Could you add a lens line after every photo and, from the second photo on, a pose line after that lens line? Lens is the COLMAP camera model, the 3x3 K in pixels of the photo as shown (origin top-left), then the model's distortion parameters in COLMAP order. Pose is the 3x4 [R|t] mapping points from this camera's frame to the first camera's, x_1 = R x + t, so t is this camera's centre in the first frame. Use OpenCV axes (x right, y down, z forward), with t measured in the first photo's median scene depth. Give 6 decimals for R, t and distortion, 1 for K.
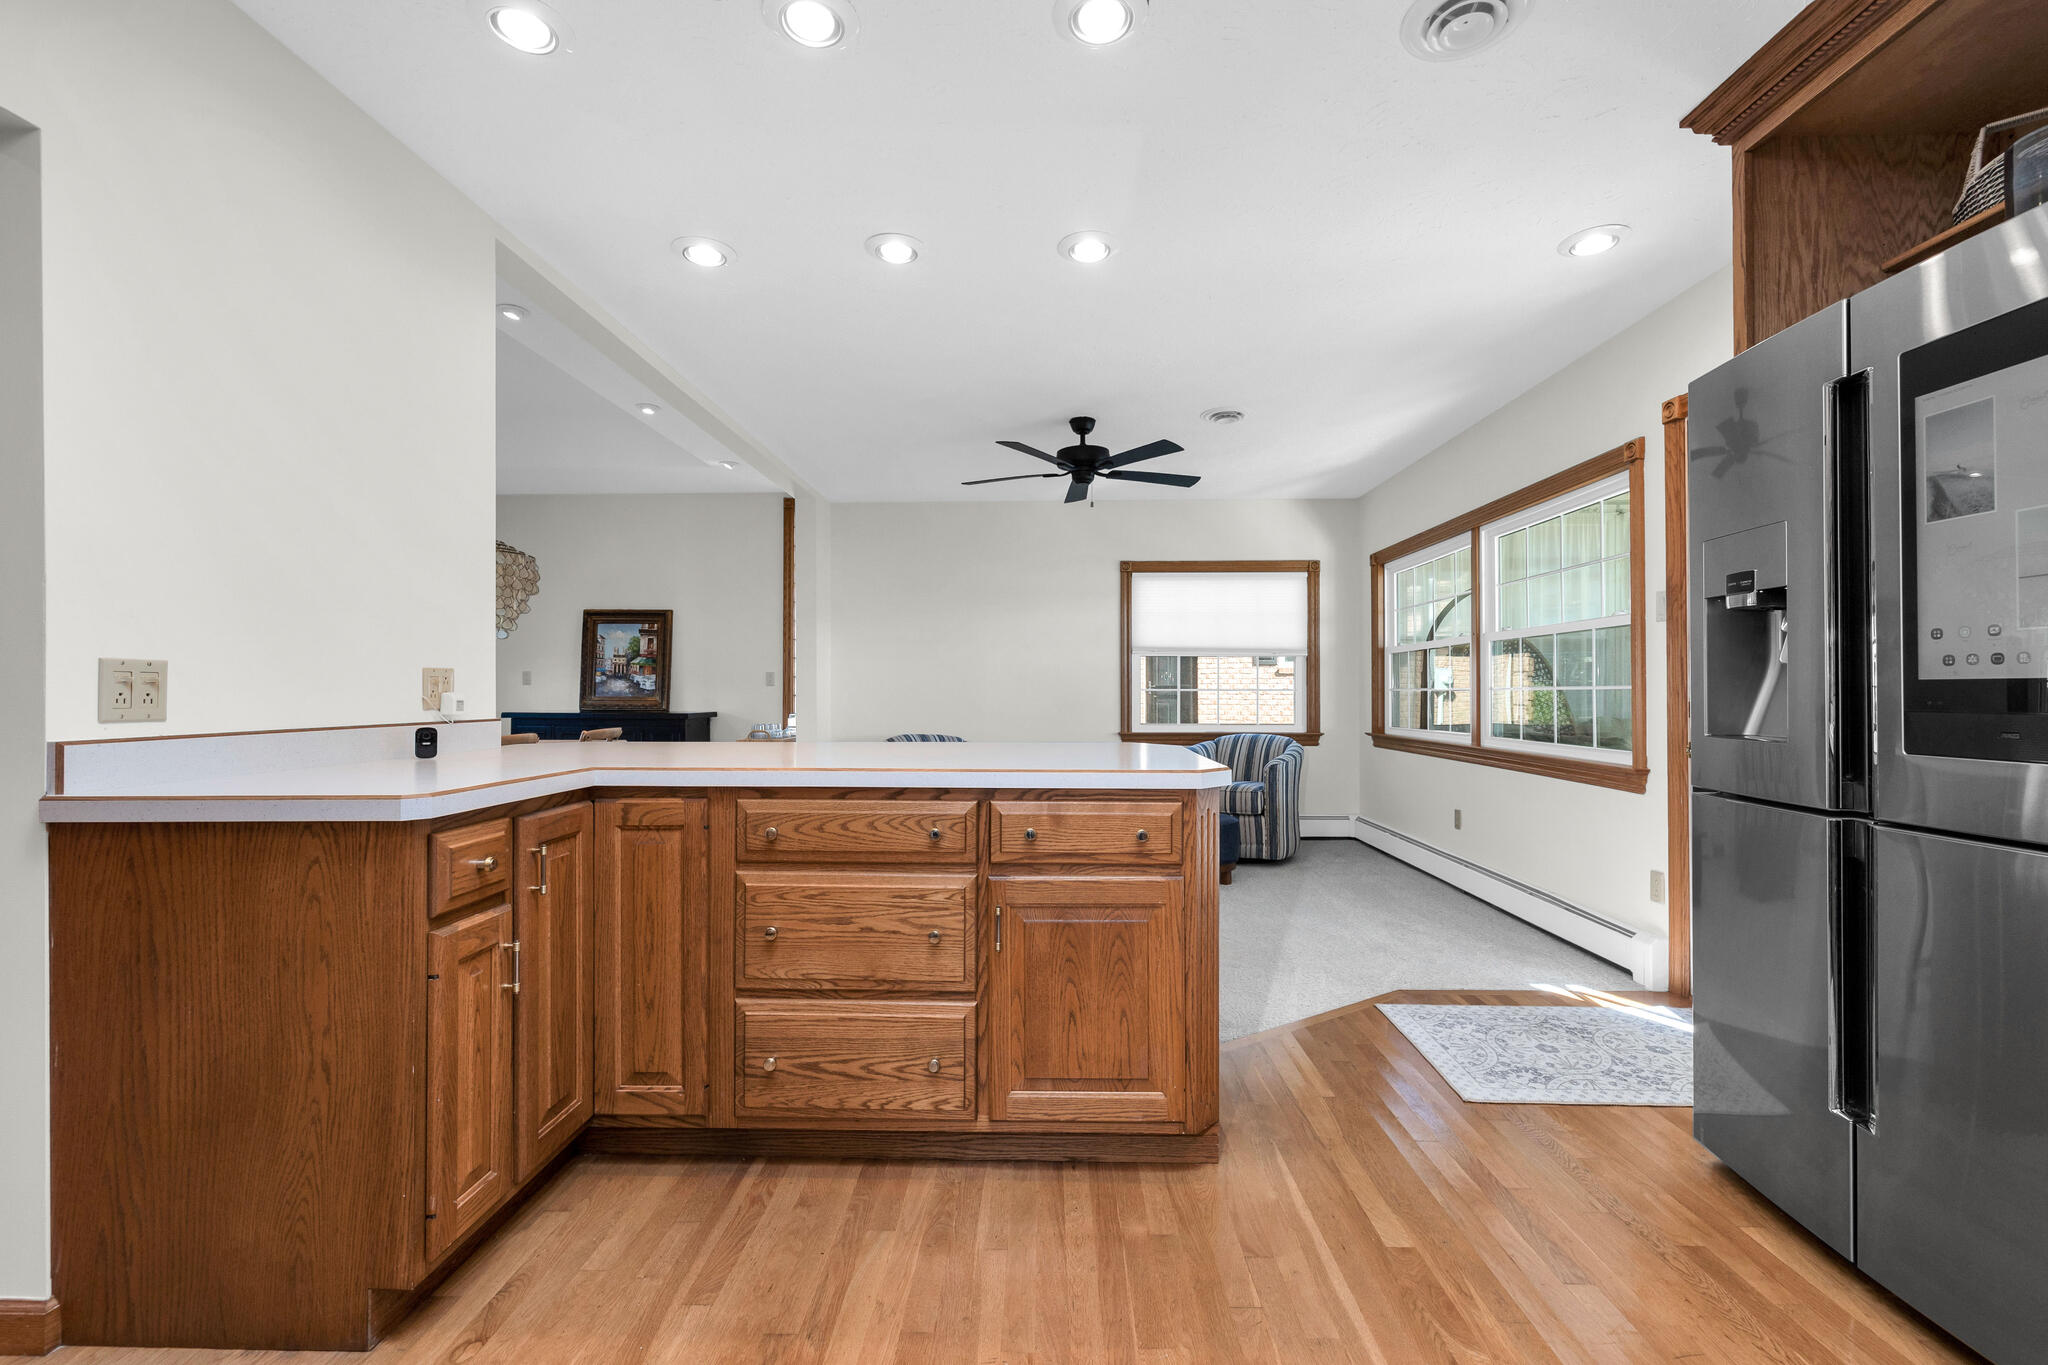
lens RADIAL K [[858.5, 0, 1024.0], [0, 858.5, 682.5], [0, 0, 1]] dist [-0.000170, 0.000141]
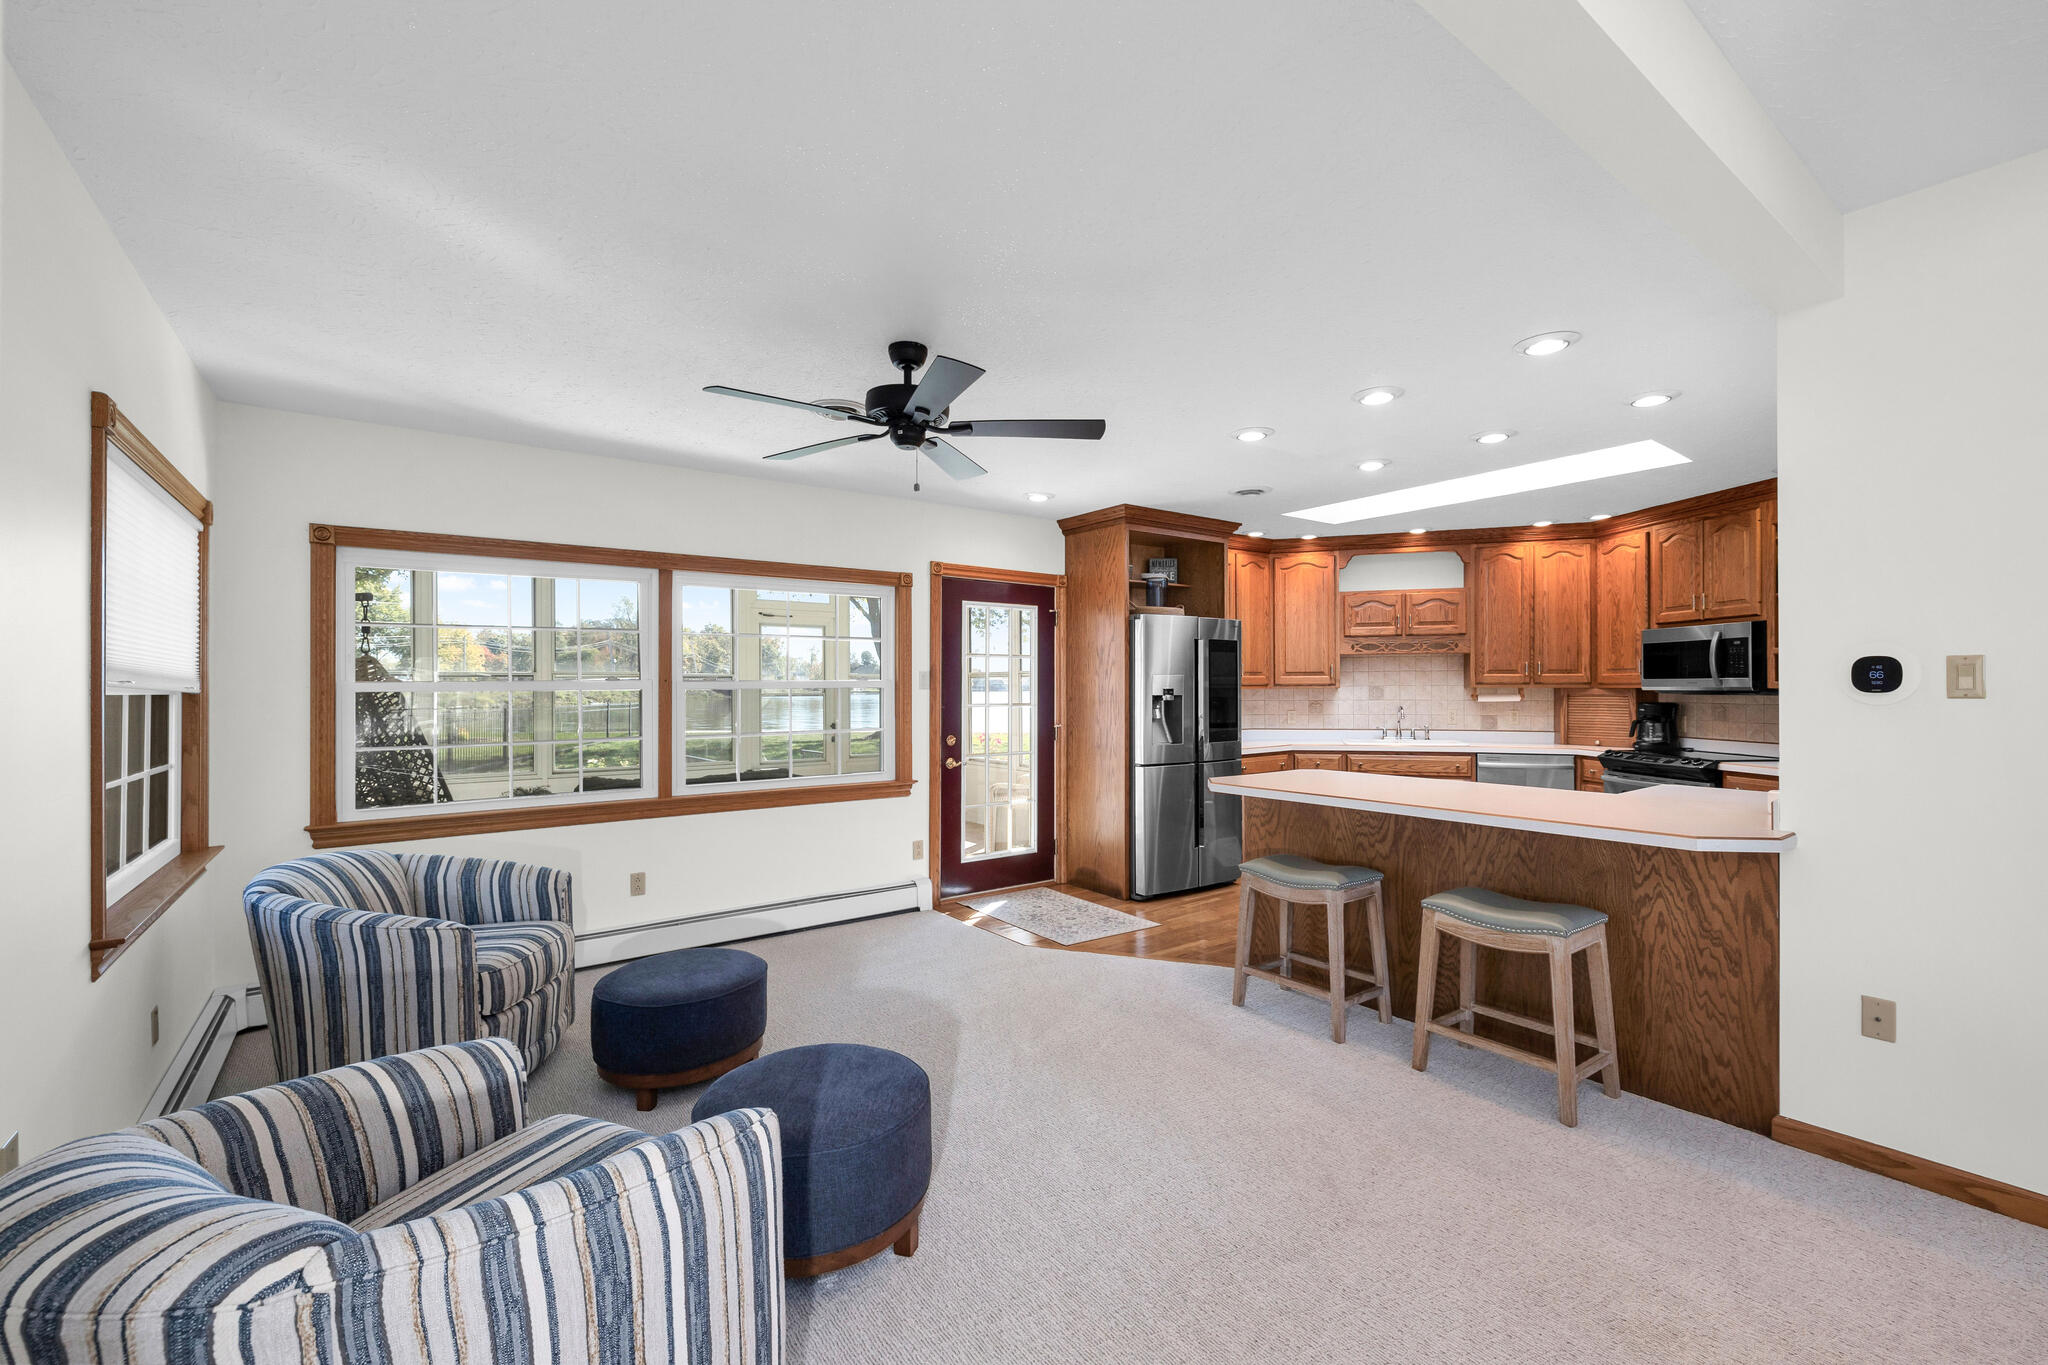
lens RADIAL K [[844.9, 0, 1024.0], [0, 844.9, 682.5], [0, 0, 1]] dist [0.000577, 0.000067]
pose [[-0.616262, 0.007490, 0.787506, -0.771940], [0.001410, 0.999964, -0.008407, -0.080682], [-0.787540, -0.004071, -0.616250, 2.123681]]
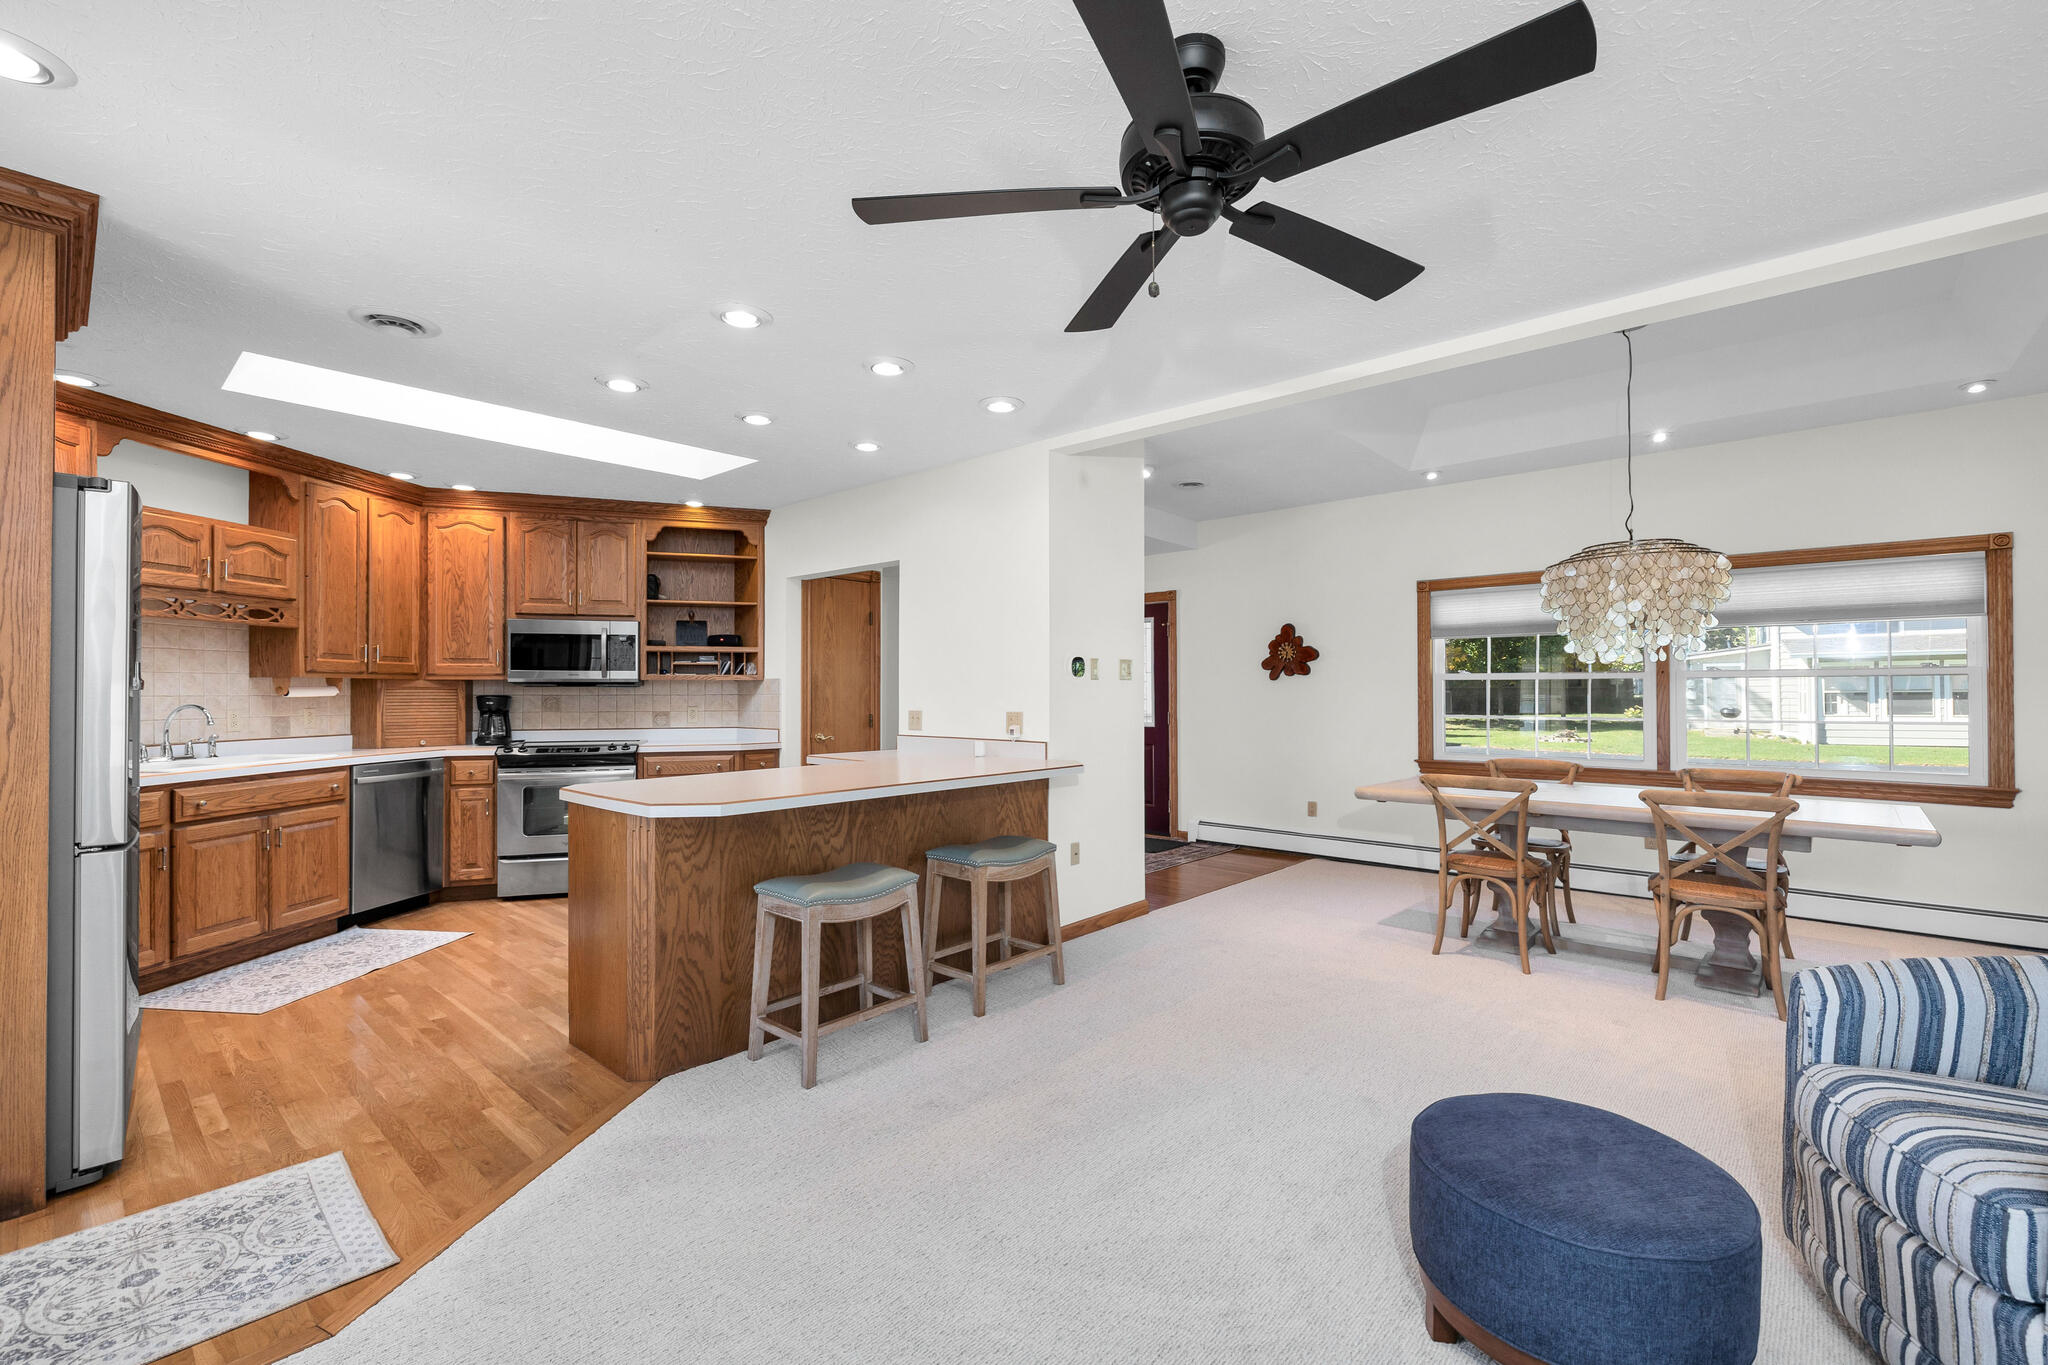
lens RADIAL K [[879.8, 0, 1025.3], [0, 879.8, 686.0], [0, 0, 1]] dist [0.000596, 0.000471]
pose [[-0.648799, -0.000891, -0.760959, 0.650455], [0.004980, 0.999973, -0.005417, -0.051038], [0.760943, -0.007304, -0.648777, 1.916205]]
